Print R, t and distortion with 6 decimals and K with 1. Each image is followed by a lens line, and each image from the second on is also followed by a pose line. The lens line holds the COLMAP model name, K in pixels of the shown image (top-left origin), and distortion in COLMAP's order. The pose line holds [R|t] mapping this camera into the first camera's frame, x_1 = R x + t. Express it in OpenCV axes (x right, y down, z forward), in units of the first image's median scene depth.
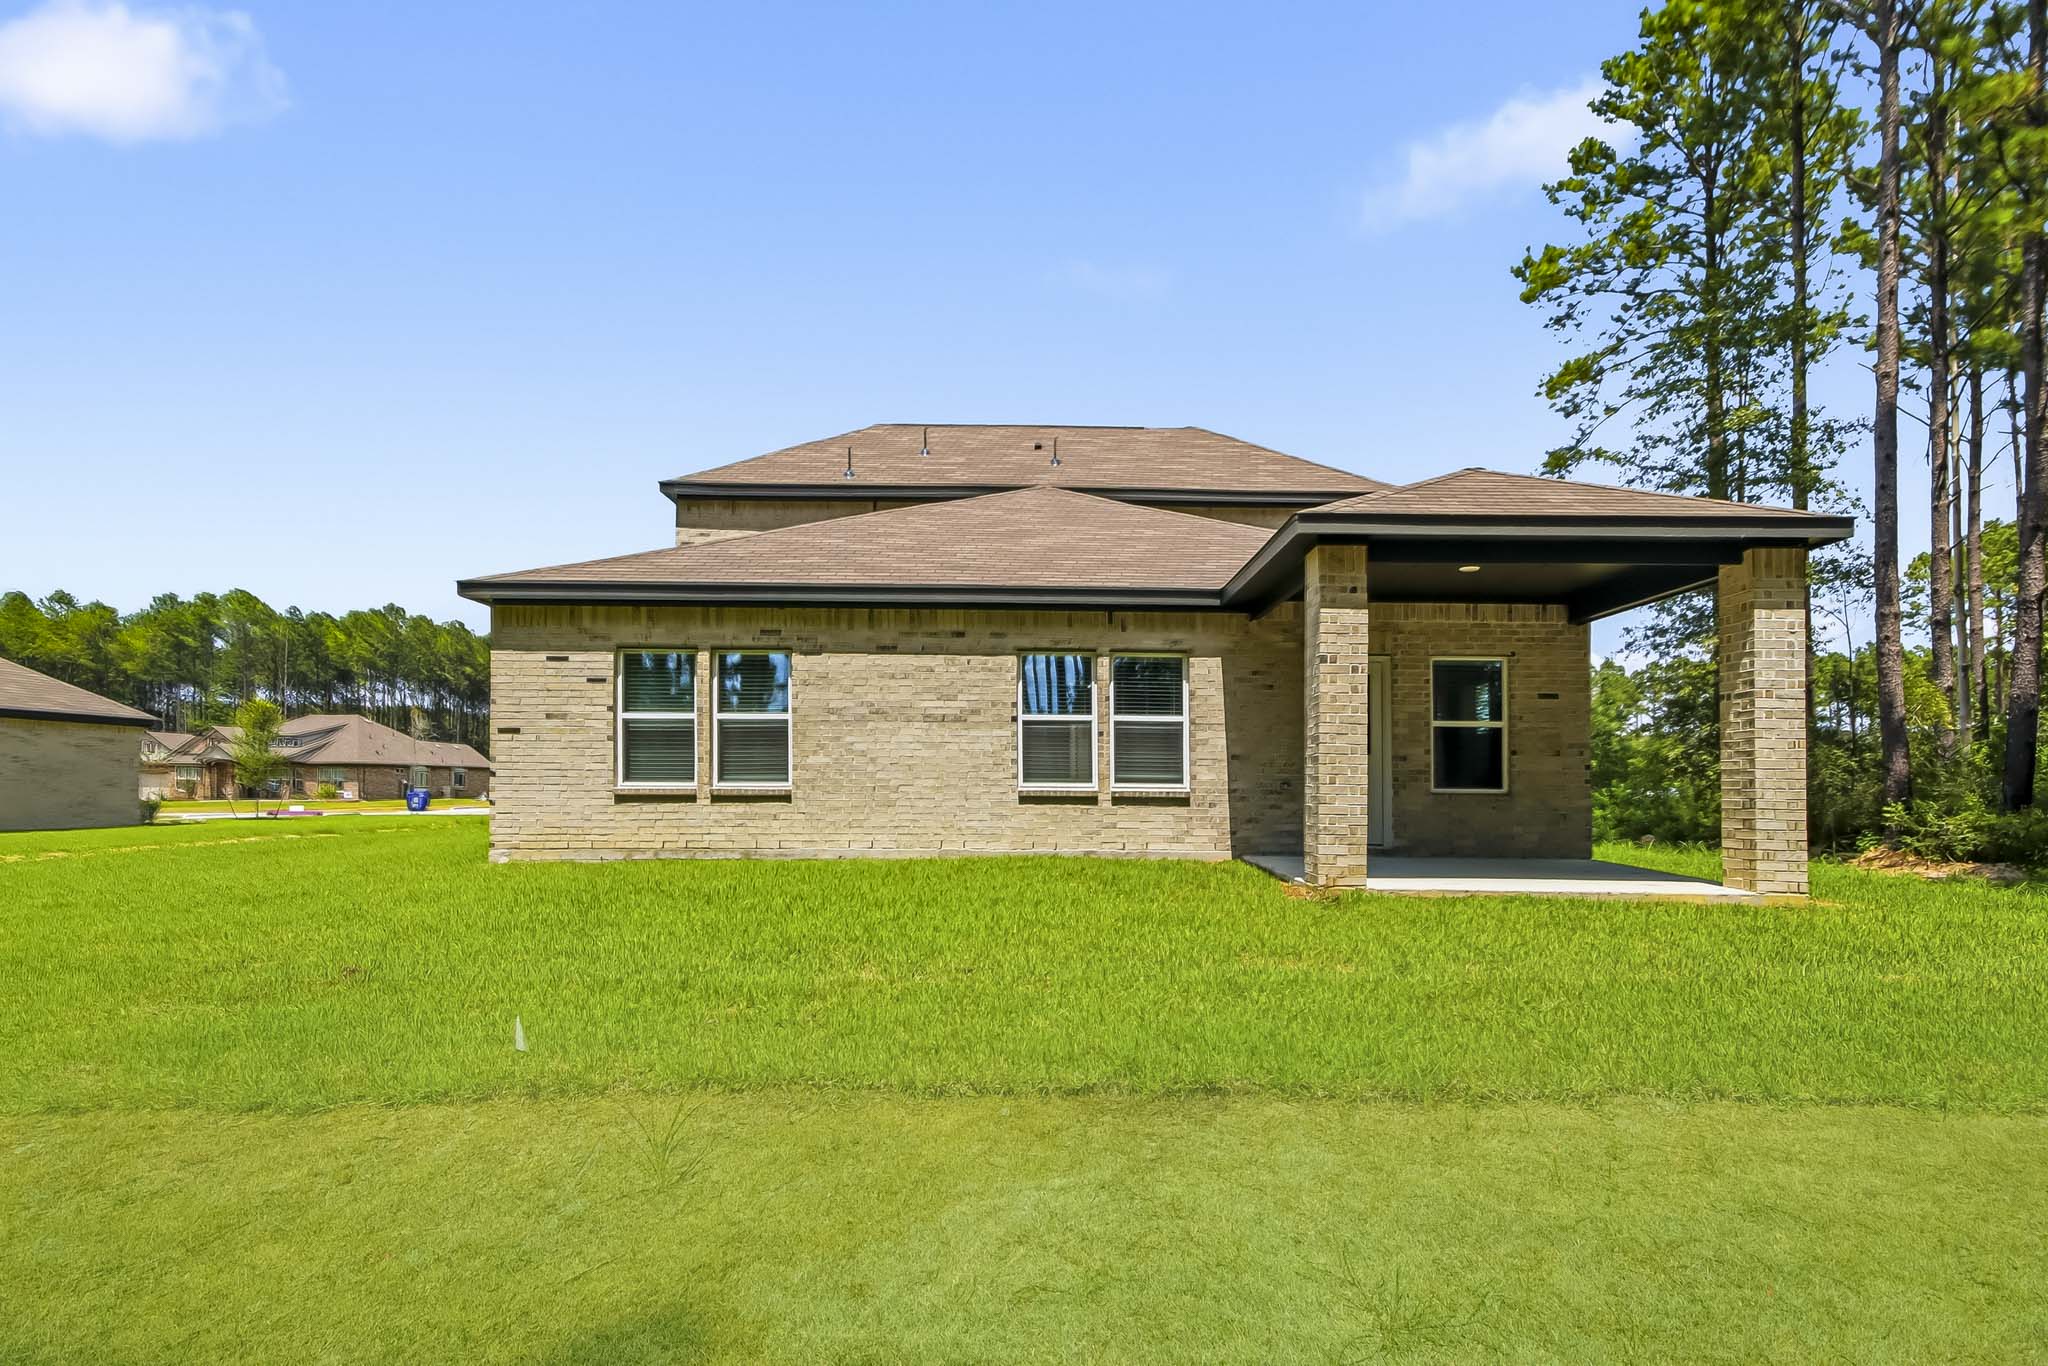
lens RADIAL K [[983.3, 0, 1024.0], [0, 983.3, 683.0], [0, 0, 1]] dist [0.026724, -0.000388]
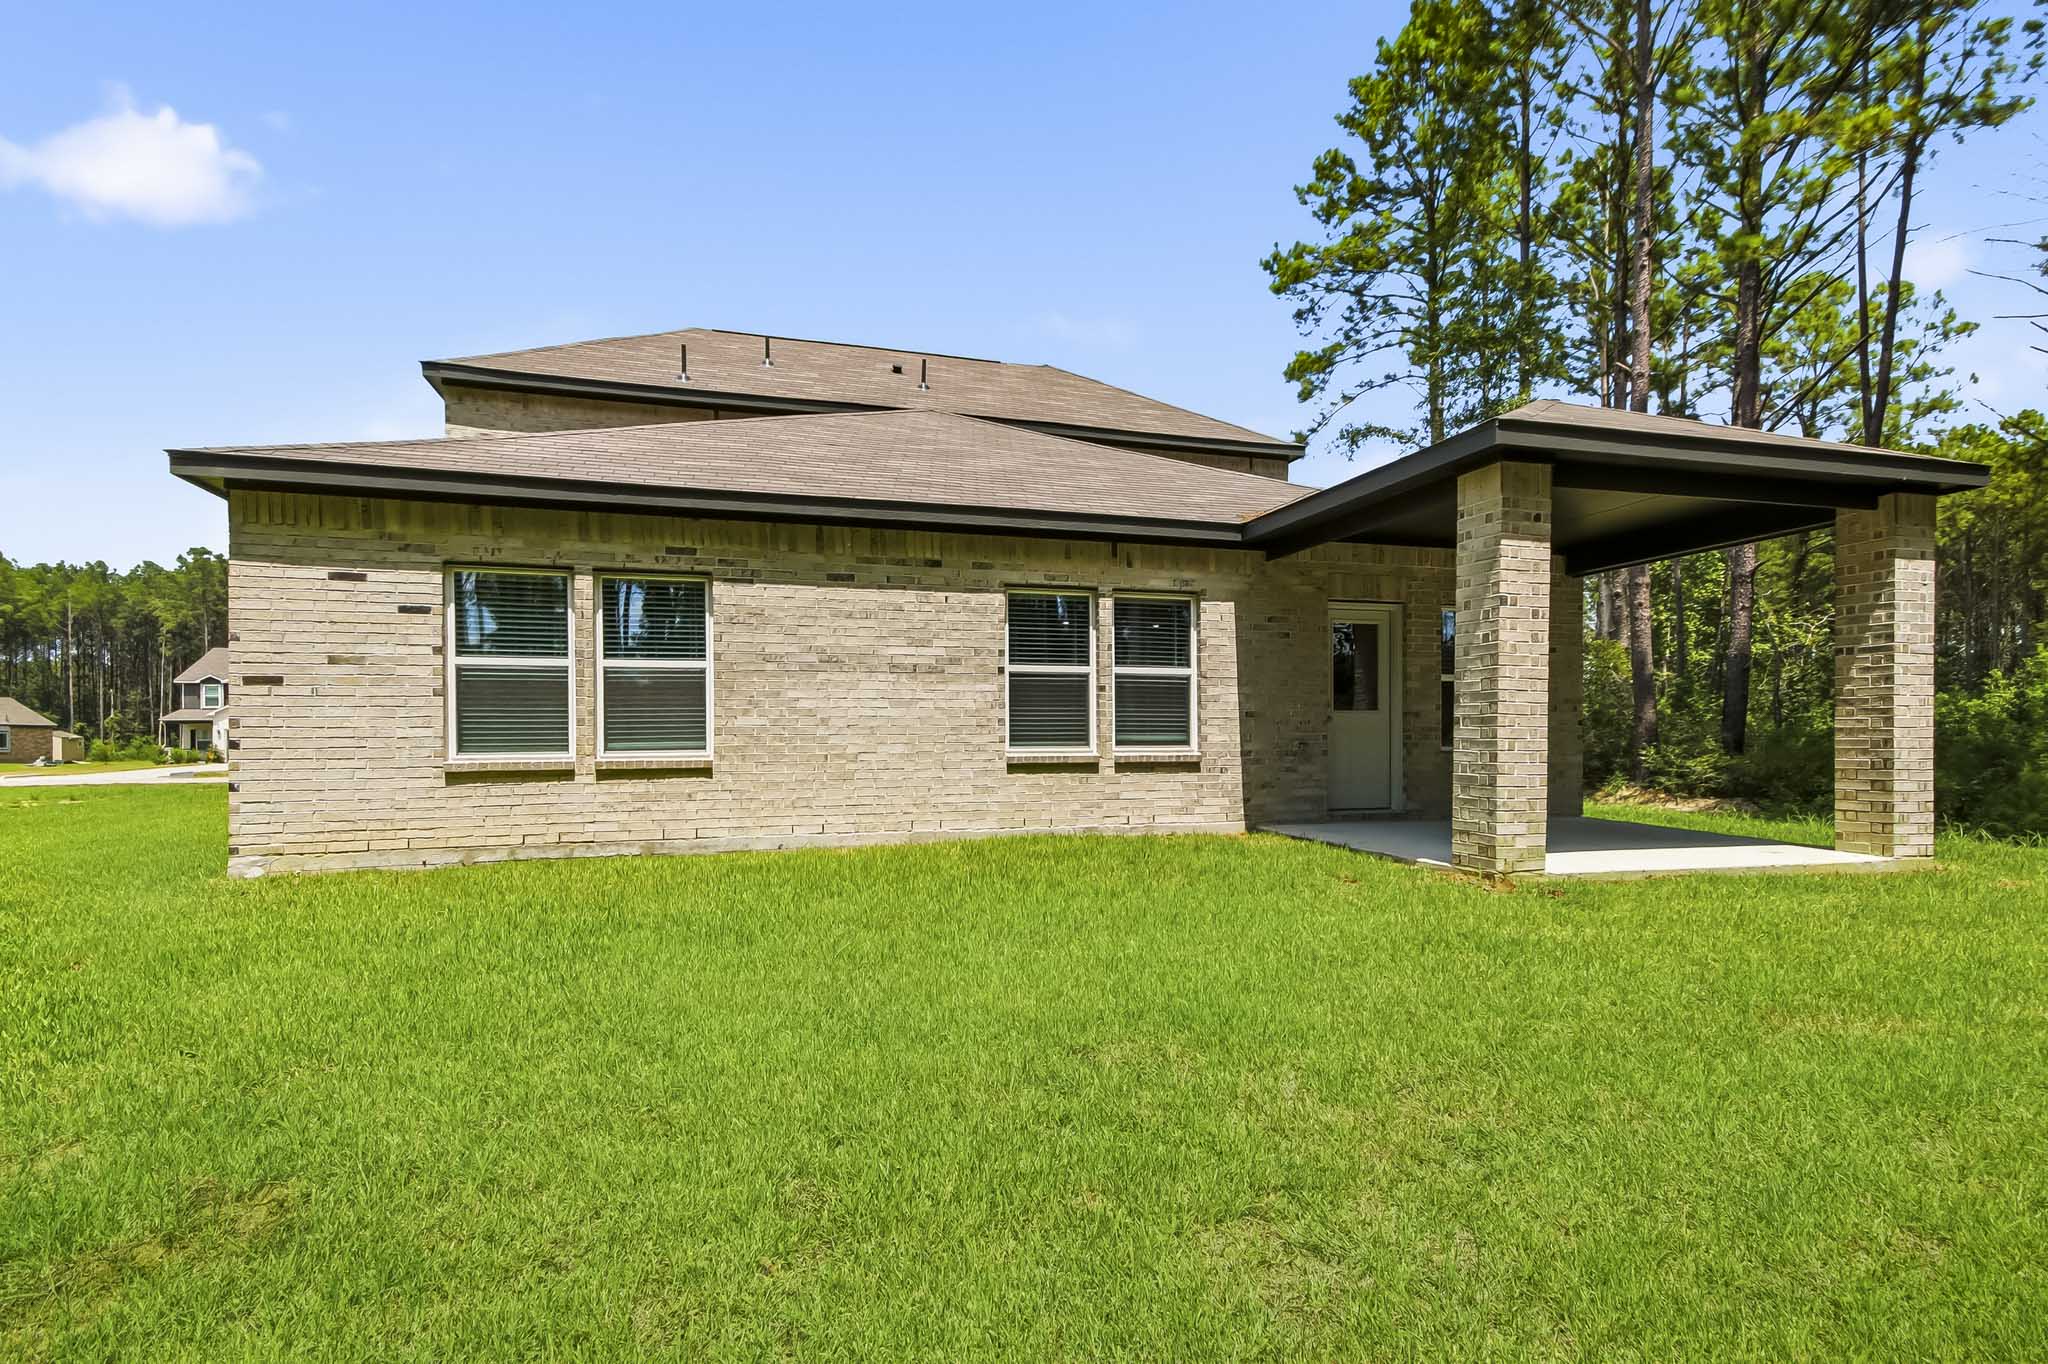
lens RADIAL K [[933.7, 0, 1011.3], [0, 933.7, 677.9], [0, 0, 1]] dist [0.020699, -0.000301]
pose [[0.960783, 0.005046, 0.277257, -0.216719], [-0.017056, 0.999017, 0.040924, 0.011037], [-0.276778, -0.044048, 0.959924, 0.248821]]
